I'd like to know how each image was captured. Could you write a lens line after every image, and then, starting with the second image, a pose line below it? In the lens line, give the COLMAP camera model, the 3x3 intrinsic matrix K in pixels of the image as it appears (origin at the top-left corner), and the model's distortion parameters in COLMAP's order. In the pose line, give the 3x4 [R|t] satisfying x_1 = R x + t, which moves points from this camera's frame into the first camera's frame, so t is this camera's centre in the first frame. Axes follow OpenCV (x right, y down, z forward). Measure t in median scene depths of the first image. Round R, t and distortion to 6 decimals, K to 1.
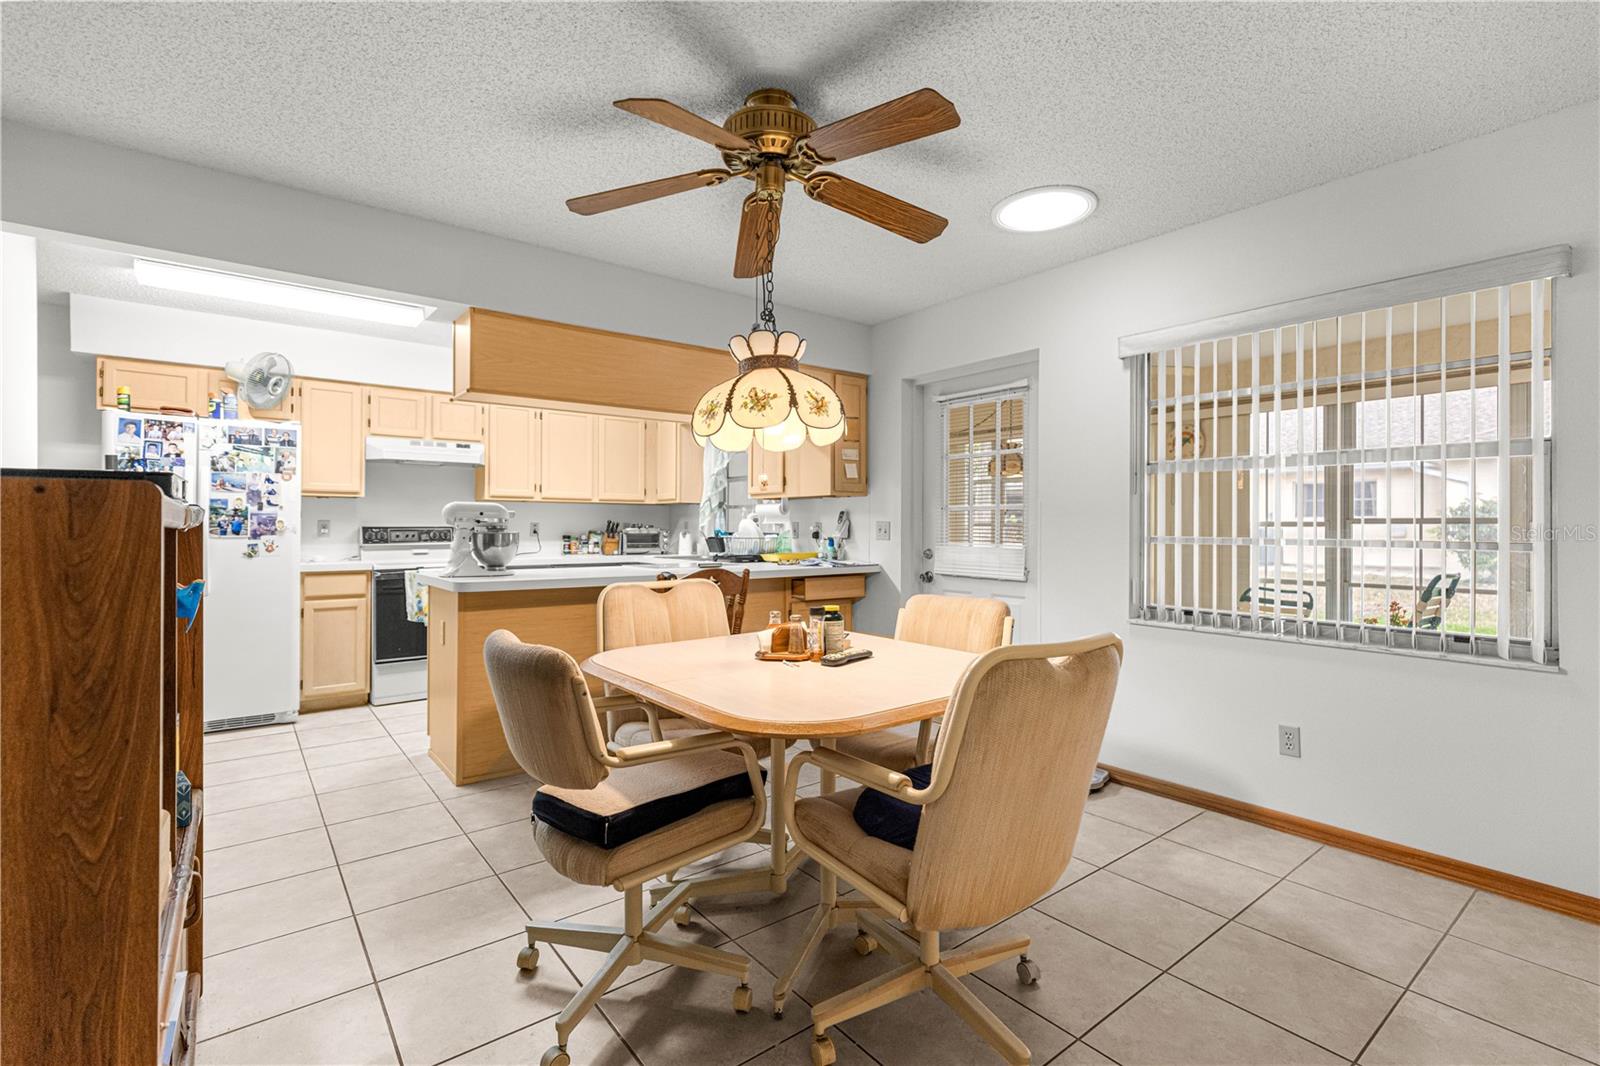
lens RADIAL K [[725.0, 0, 801.5], [0, 725.0, 528.9], [0, 0, 1]] dist [0.004286, -0.000352]
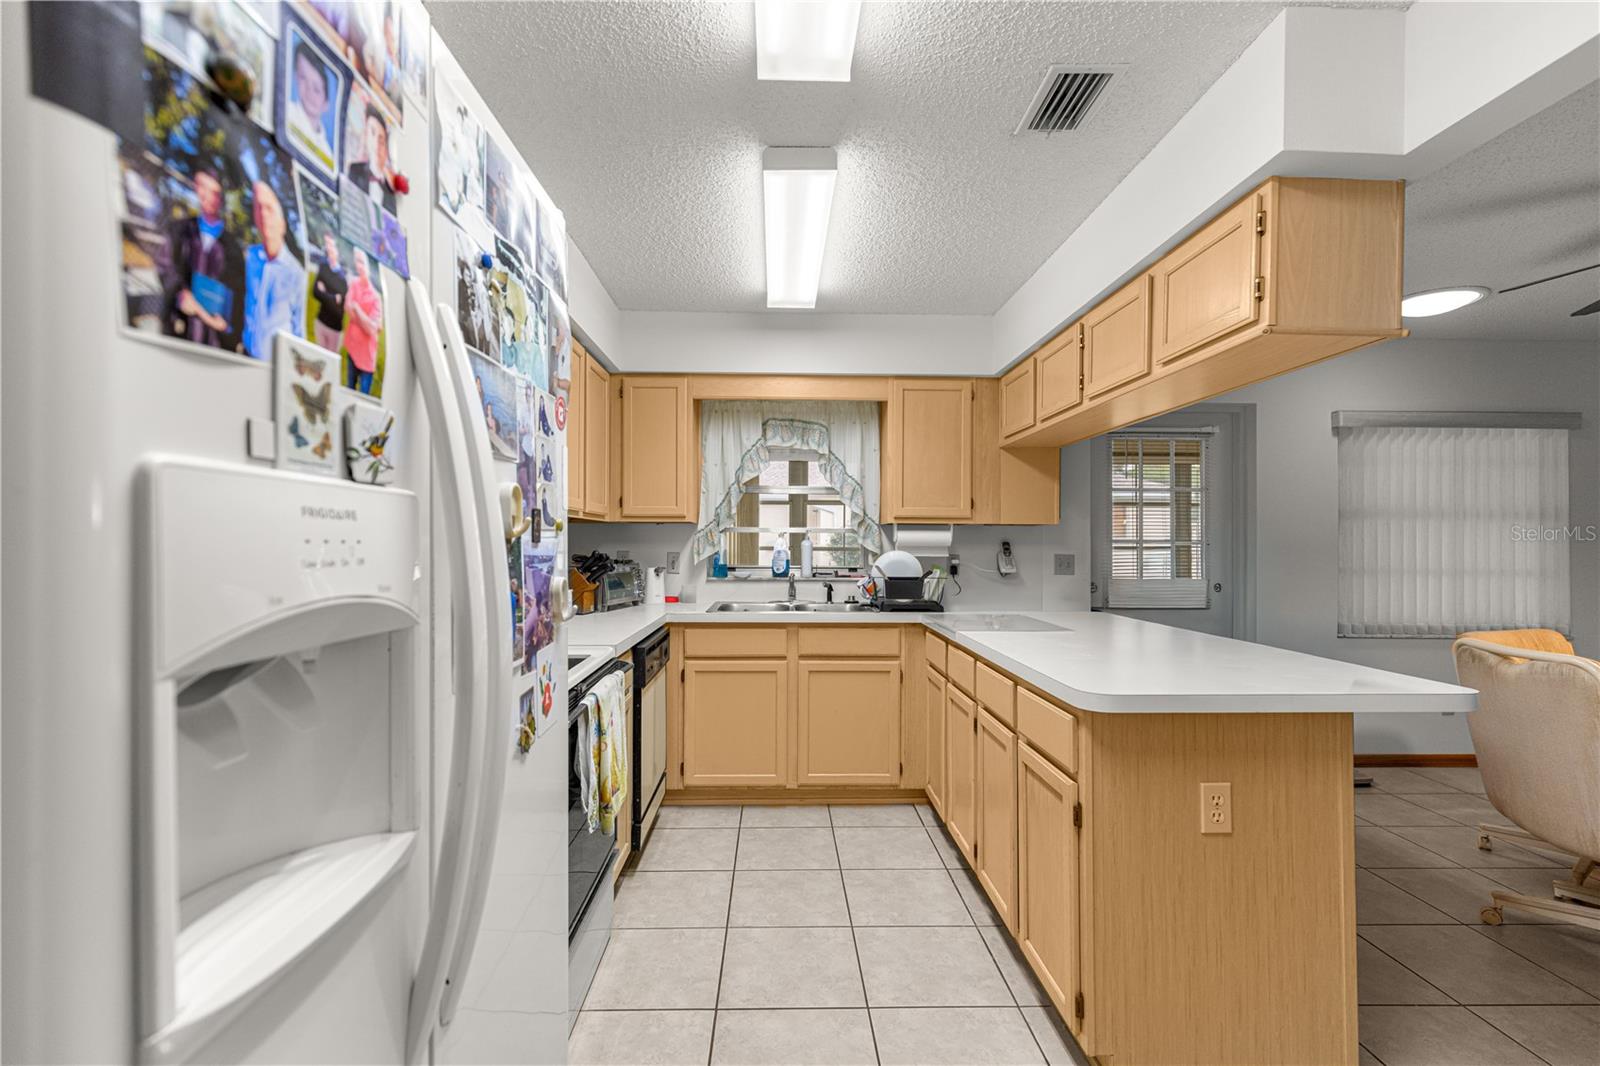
lens RADIAL K [[725.0, 0, 795.8], [0, 725.0, 538.0], [0, 0, 1]] dist [0.004286, -0.000352]
pose [[0.592453, 0.005669, 0.805585, -0.704874], [-0.001174, 0.999980, -0.006173, -0.020885], [-0.805604, 0.002711, 0.592448, 0.635547]]
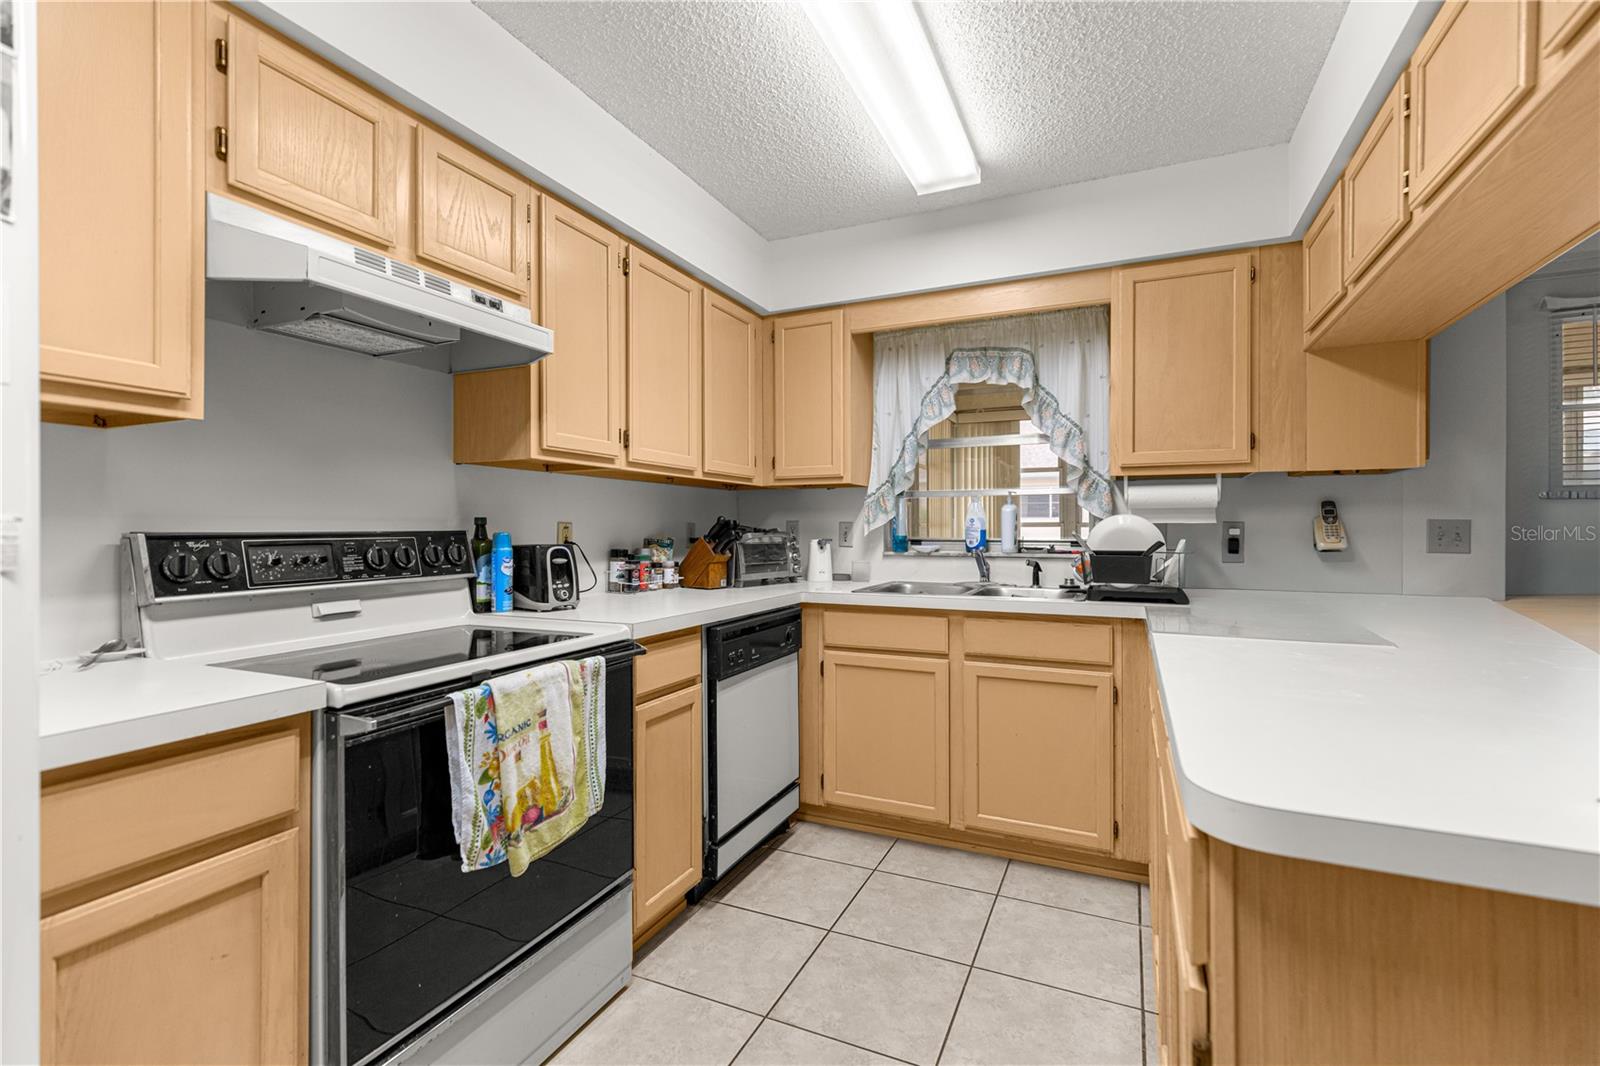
lens RADIAL K [[725.0, 0, 792.5], [0, 725.0, 528.7], [0, 0, 1]] dist [0.004286, -0.000352]
pose [[0.891786, -0.002656, 0.452450, -0.504587], [0.003546, 0.999993, -0.001121, -0.003783], [-0.452444, 0.002604, 0.891789, 0.636182]]
